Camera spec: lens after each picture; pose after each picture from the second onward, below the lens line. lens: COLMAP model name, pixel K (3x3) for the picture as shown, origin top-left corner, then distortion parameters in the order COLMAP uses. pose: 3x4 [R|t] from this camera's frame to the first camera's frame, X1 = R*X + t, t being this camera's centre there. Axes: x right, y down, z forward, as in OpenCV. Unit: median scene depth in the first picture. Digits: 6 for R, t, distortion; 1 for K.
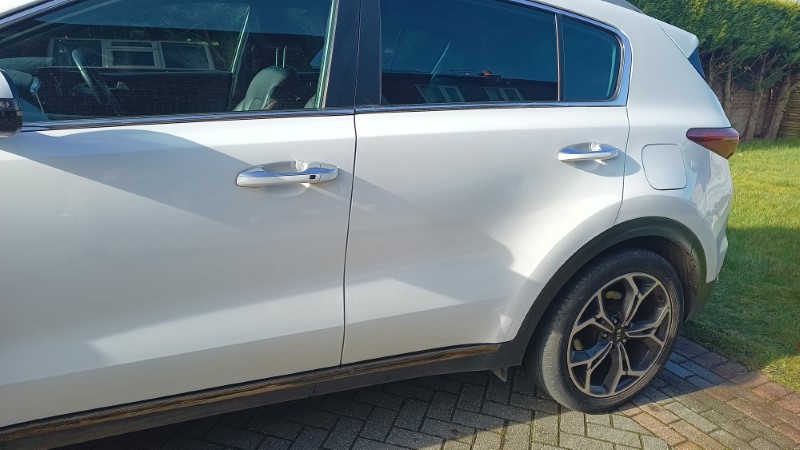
lens RADIAL K [[568.6, 0, 400.0], [0, 568.6, 225.0], [0, 0, 1]] dist [0.017375, -0.000753]
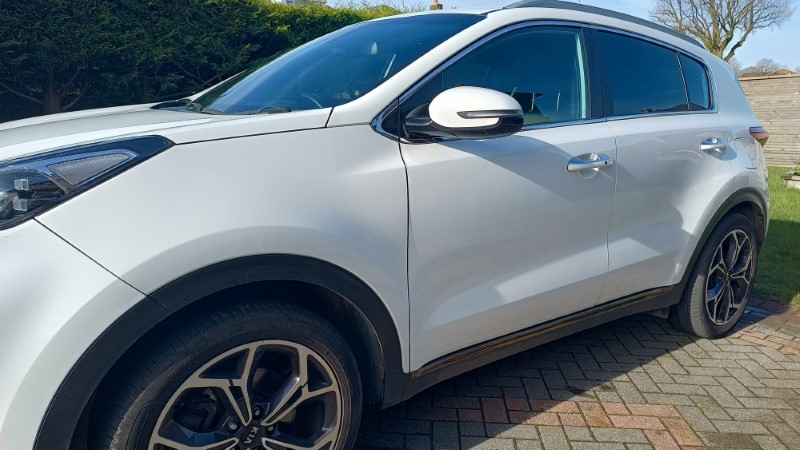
lens RADIAL K [[580.7, 0, 400.0], [0, 580.7, 225.0], [0, 0, 1]] dist [0.007182, -0.004503]
pose [[0.975531, -0.083709, 0.203305, -0.691118], [0.096392, 0.993916, -0.053285, 0.070350], [-0.197608, 0.071578, 0.977664, -0.230241]]
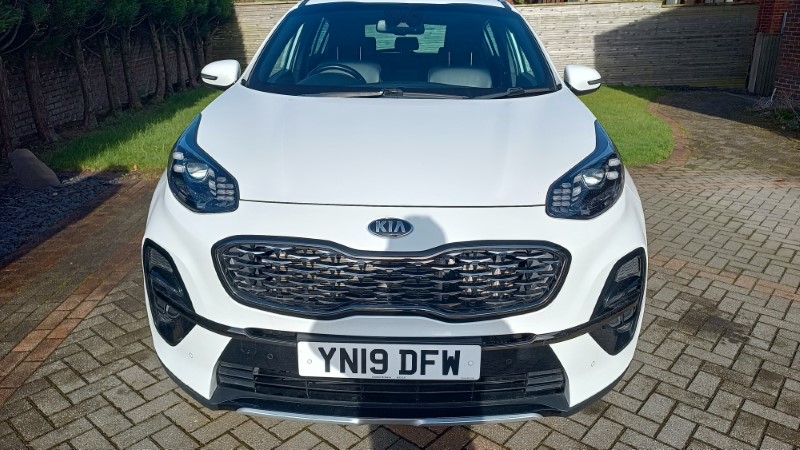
lens RADIAL K [[568.6, 0, 400.0], [0, 568.6, 225.0], [0, 0, 1]] dist [0.017375, -0.000753]
pose [[0.435269, -0.350836, 0.829129, -1.874137], [0.265411, 0.930023, 0.254195, -0.266201], [-0.860290, 0.109417, 0.497925, 0.274969]]
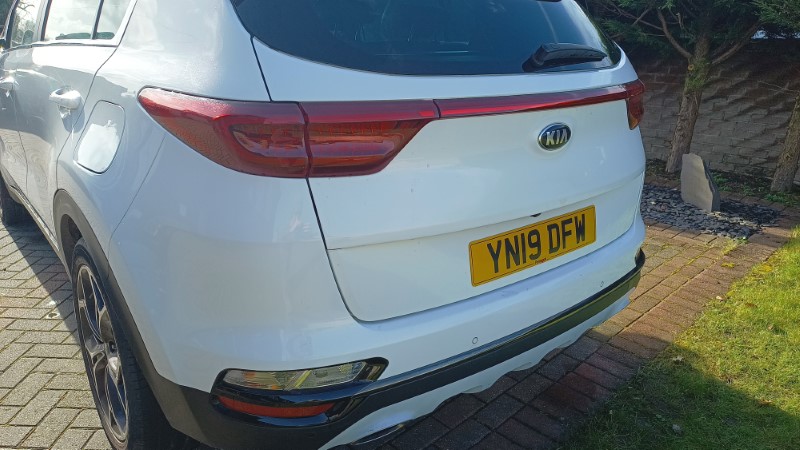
lens RADIAL K [[580.7, 0, 400.0], [0, 580.7, 225.0], [0, 0, 1]] dist [0.007182, -0.004503]
pose [[0.258640, 0.254282, -0.931904, 1.230832], [-0.282153, 0.942546, 0.178877, -0.226723], [0.923848, 0.216675, 0.315526, 1.141281]]
